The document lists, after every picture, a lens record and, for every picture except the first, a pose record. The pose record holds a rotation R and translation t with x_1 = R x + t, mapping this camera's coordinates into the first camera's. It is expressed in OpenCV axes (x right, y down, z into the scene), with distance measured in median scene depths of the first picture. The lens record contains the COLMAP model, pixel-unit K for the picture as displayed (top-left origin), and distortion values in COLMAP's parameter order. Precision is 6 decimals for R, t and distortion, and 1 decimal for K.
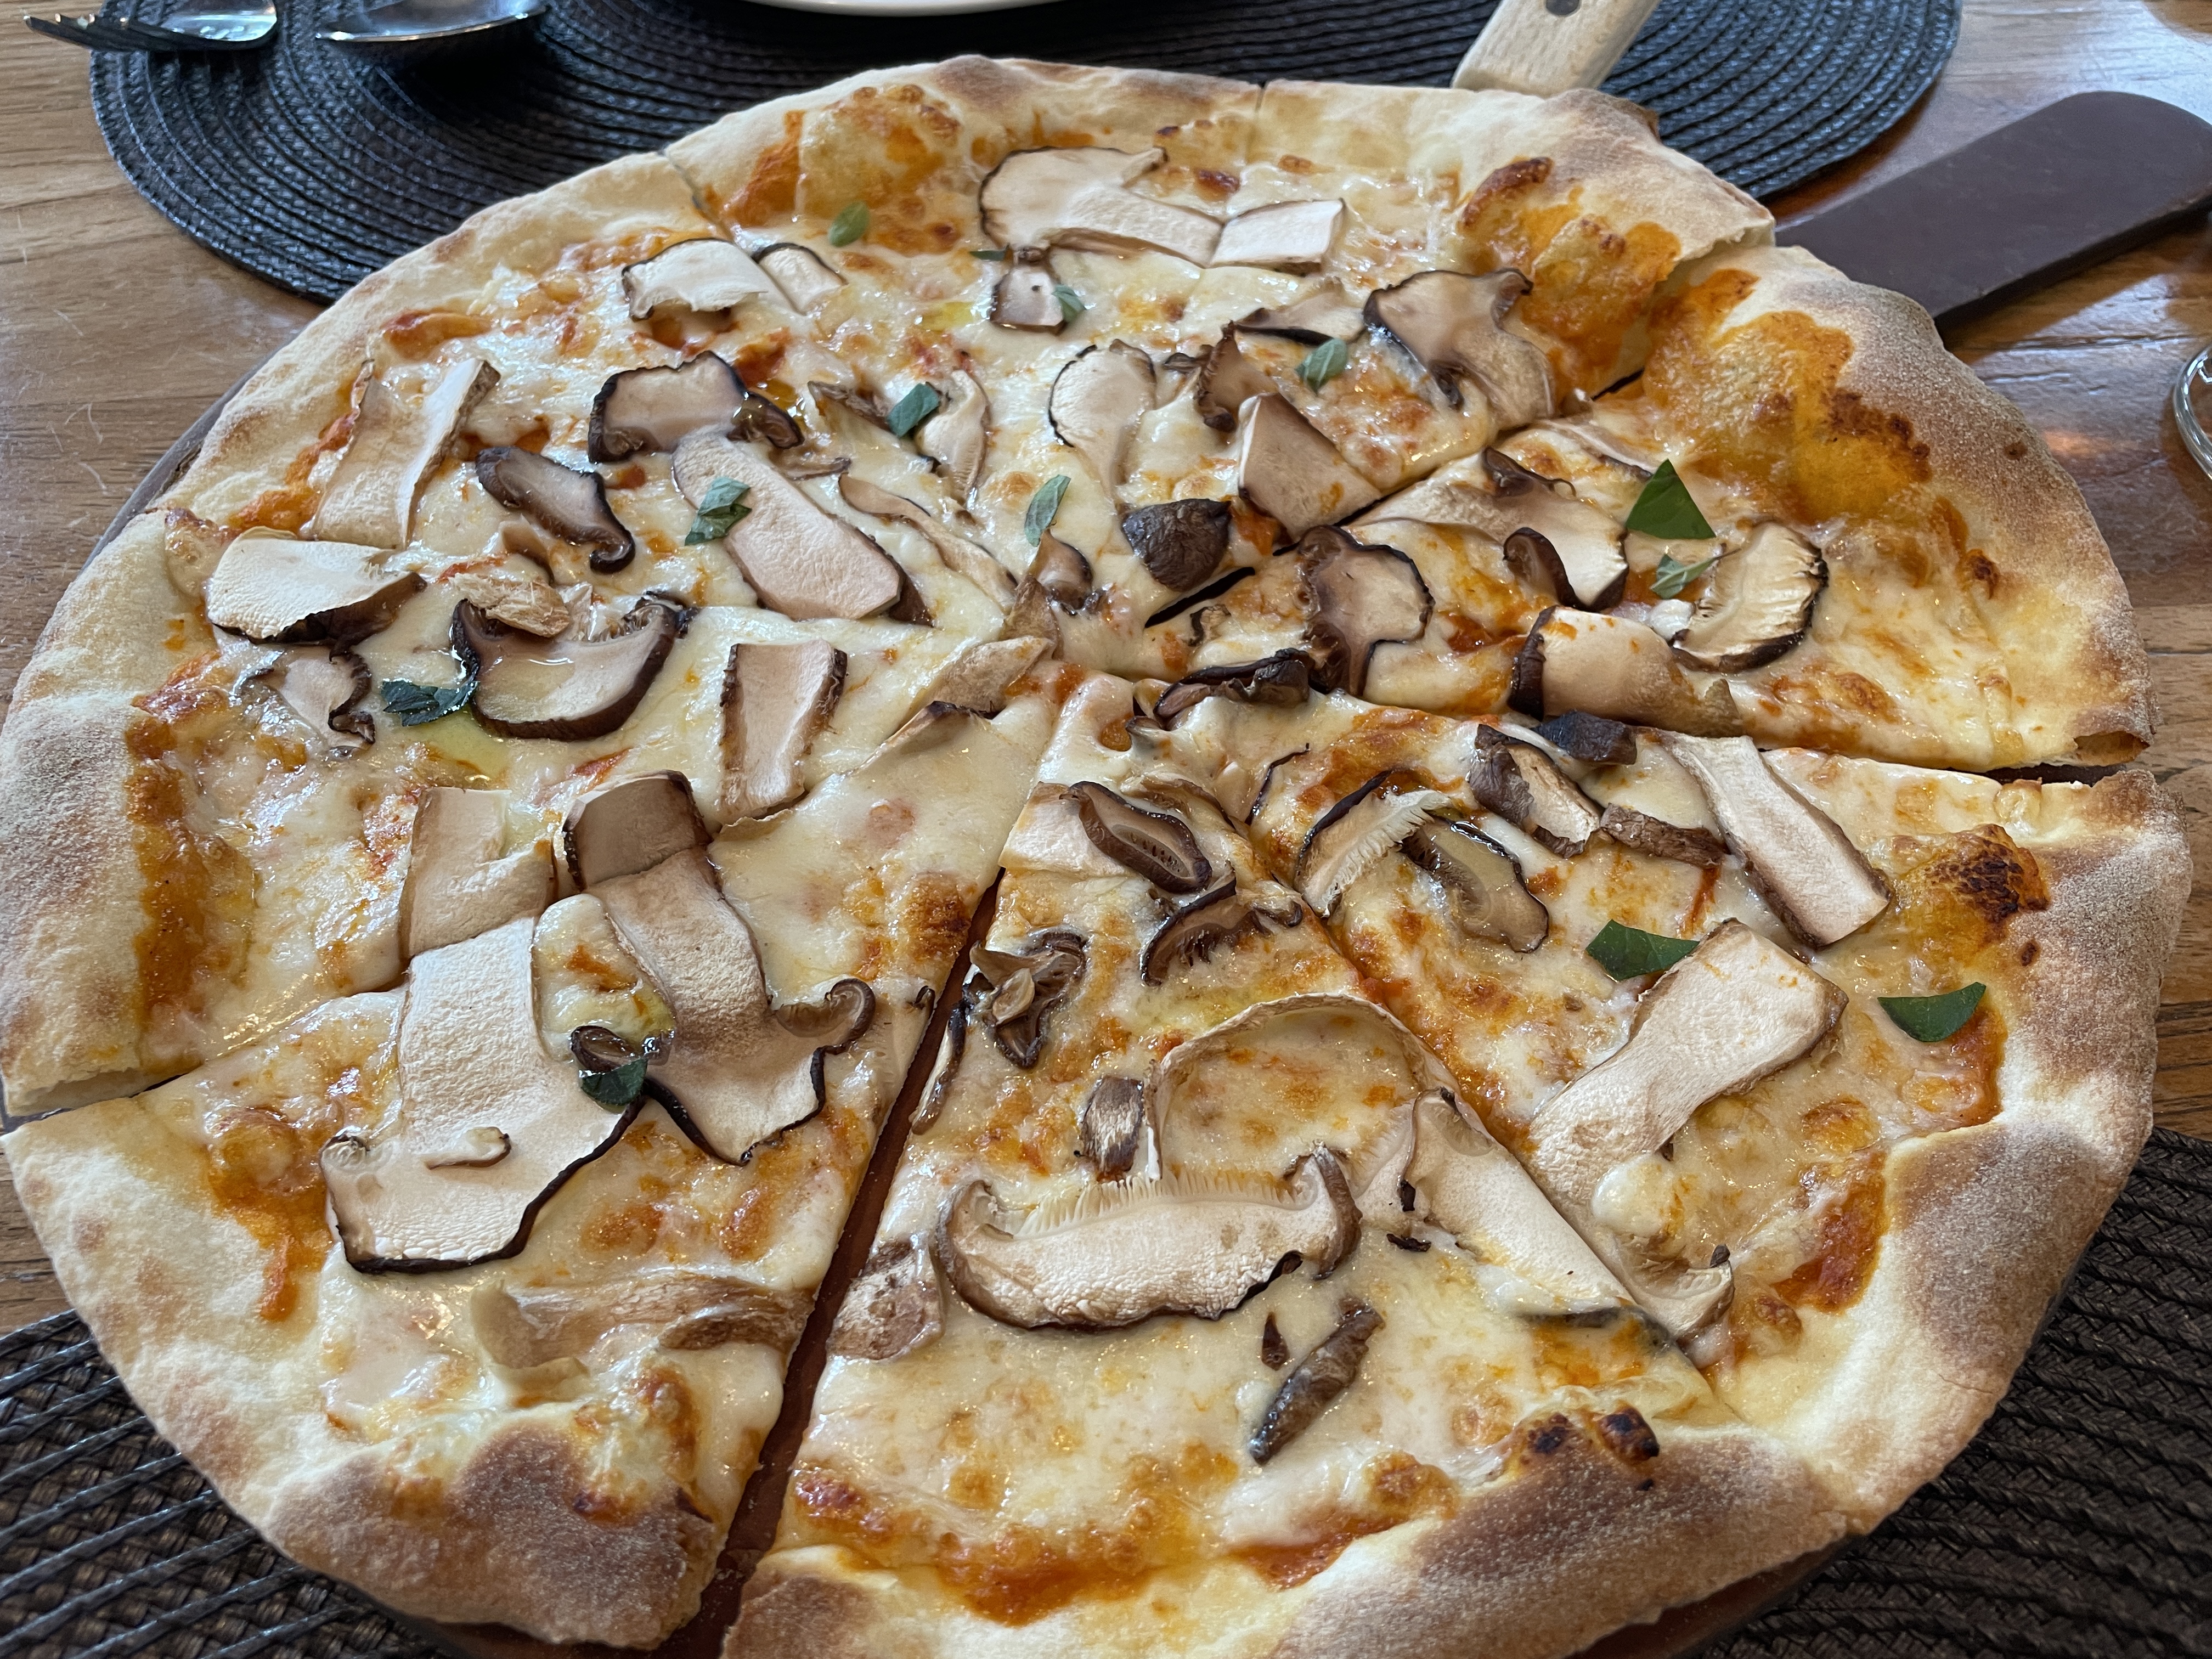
lens RADIAL K [[1655.4, 0, 1101.3], [0, 1655.4, 829.4], [0, 0, 1]] dist [0.029214, -0.020868]
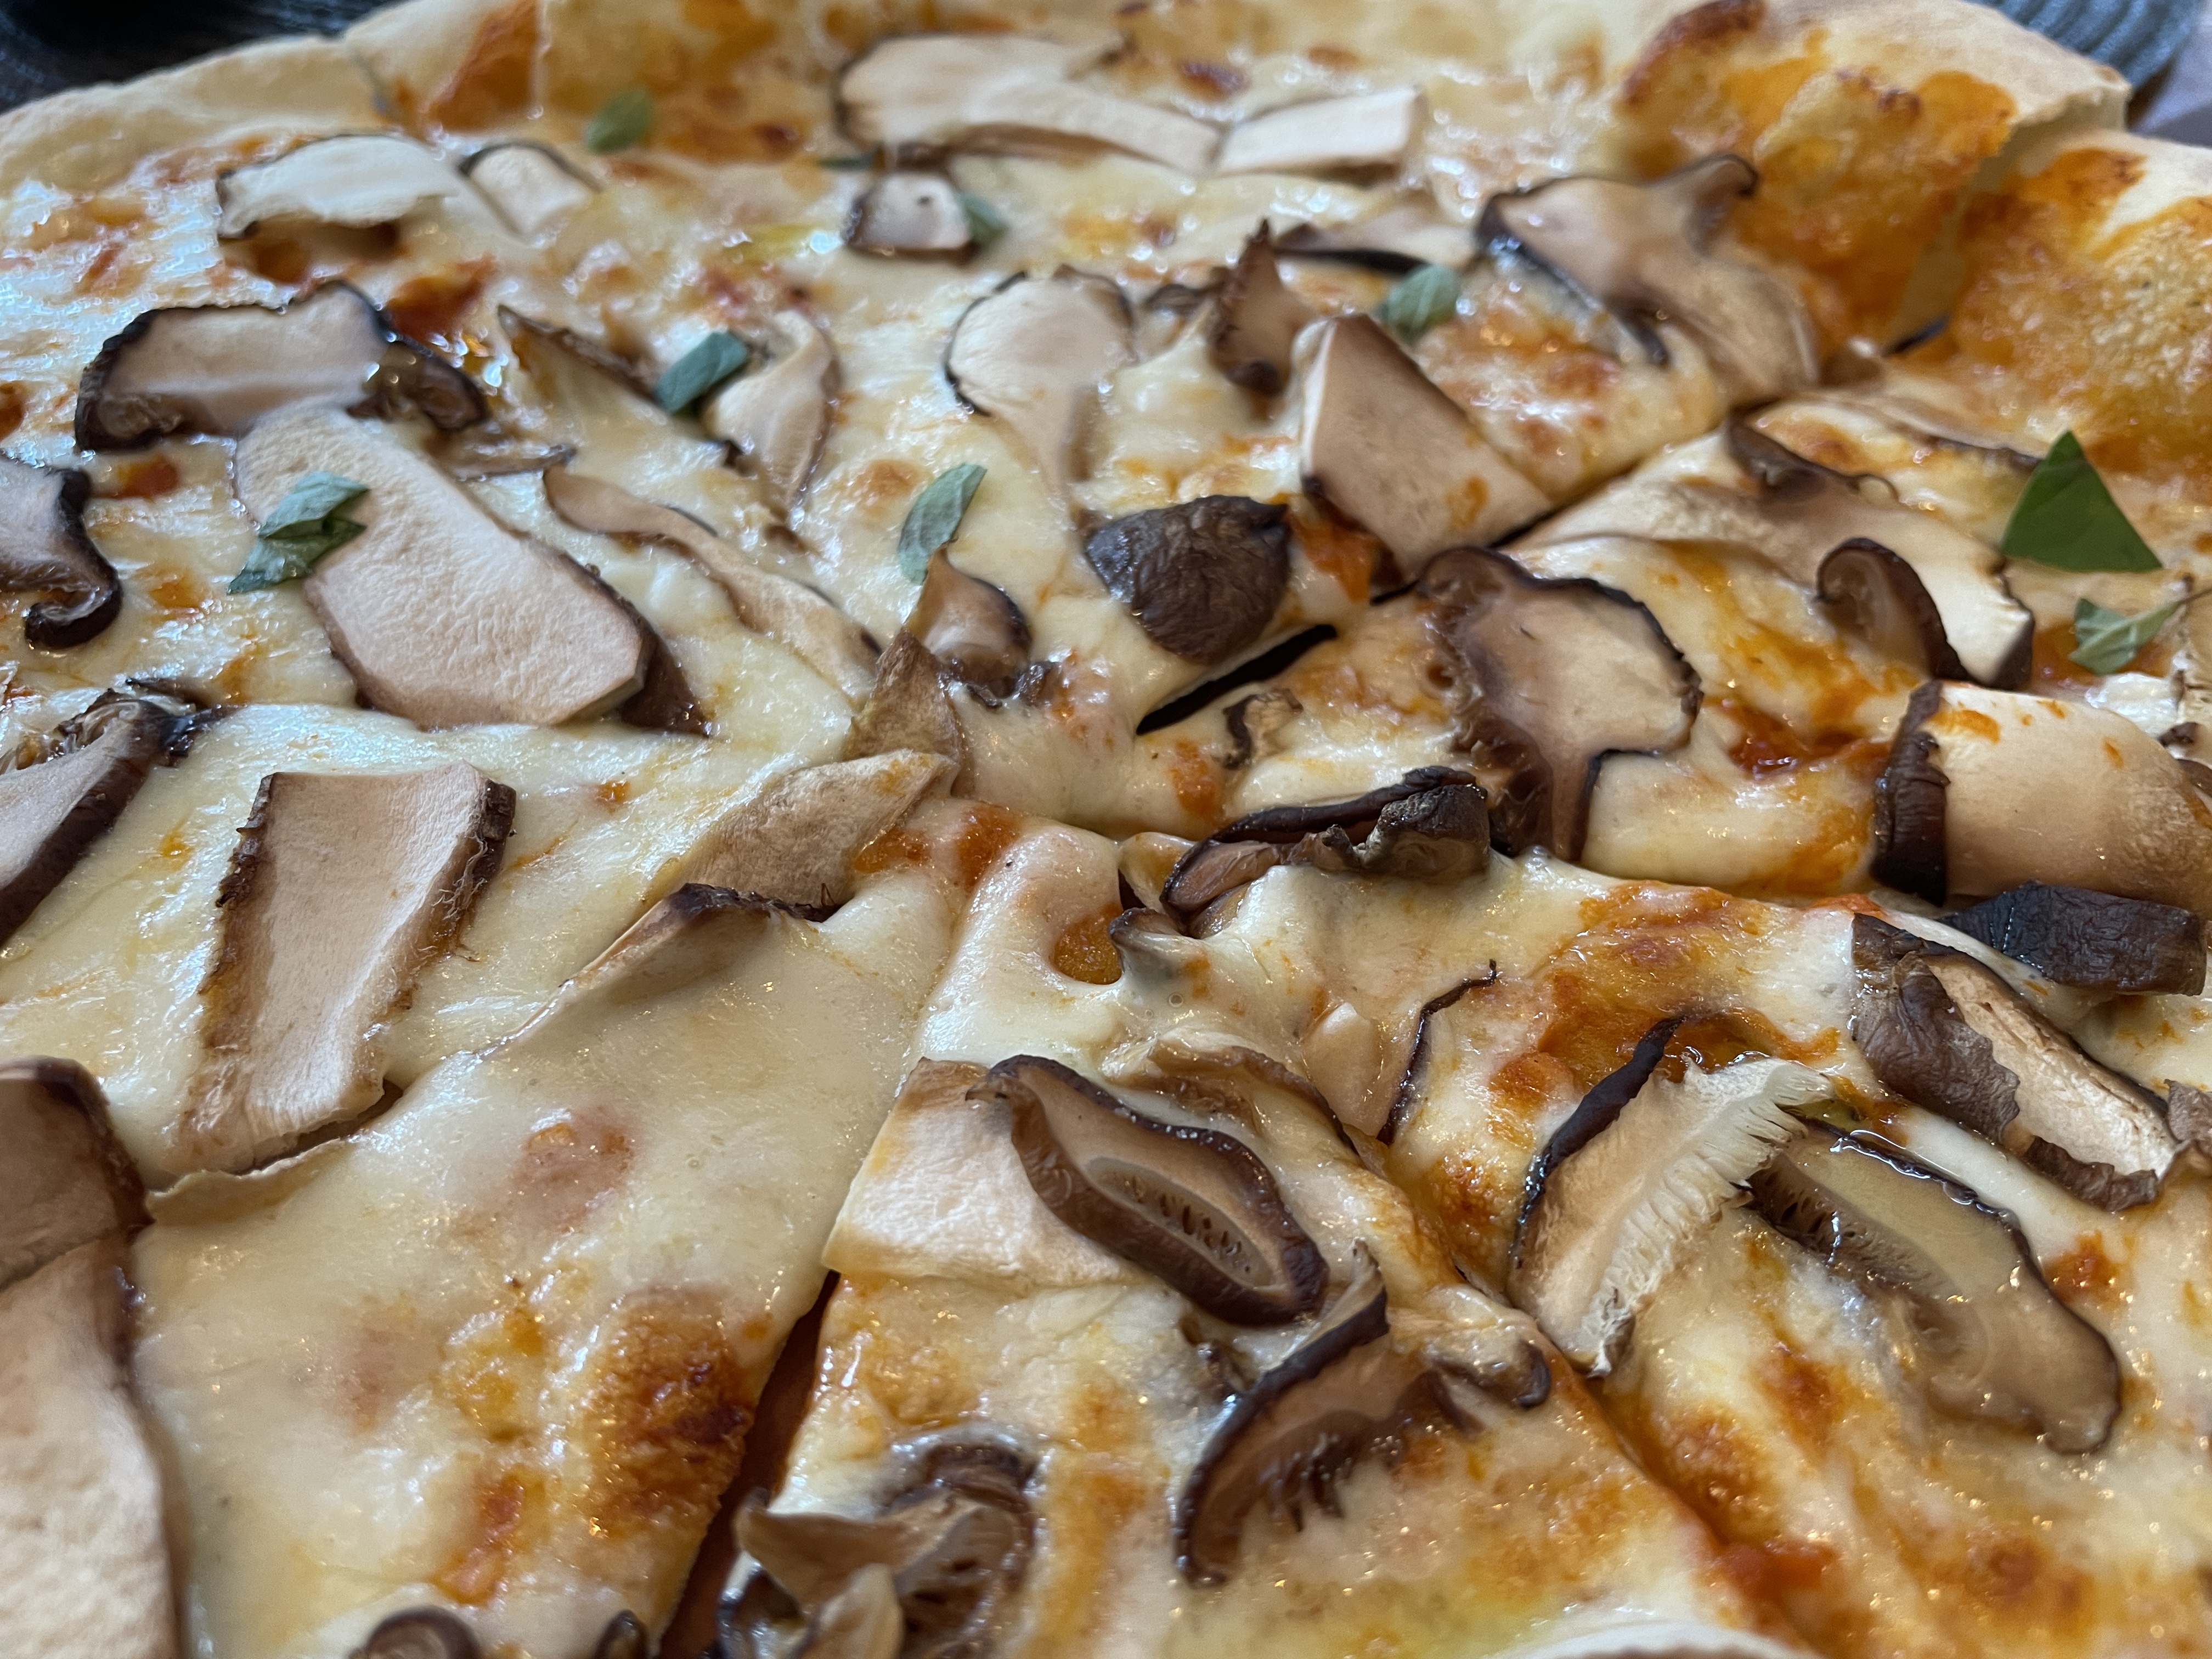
lens RADIAL K [[1655.4, 0, 1101.8], [0, 1655.4, 828.6], [0, 0, 1]] dist [0.029214, -0.020868]
pose [[0.998902, -0.016560, 0.043830, -0.006725], [0.021808, 0.992277, -0.122113, -0.032267], [-0.041470, 0.122935, 0.991548, 0.502310]]
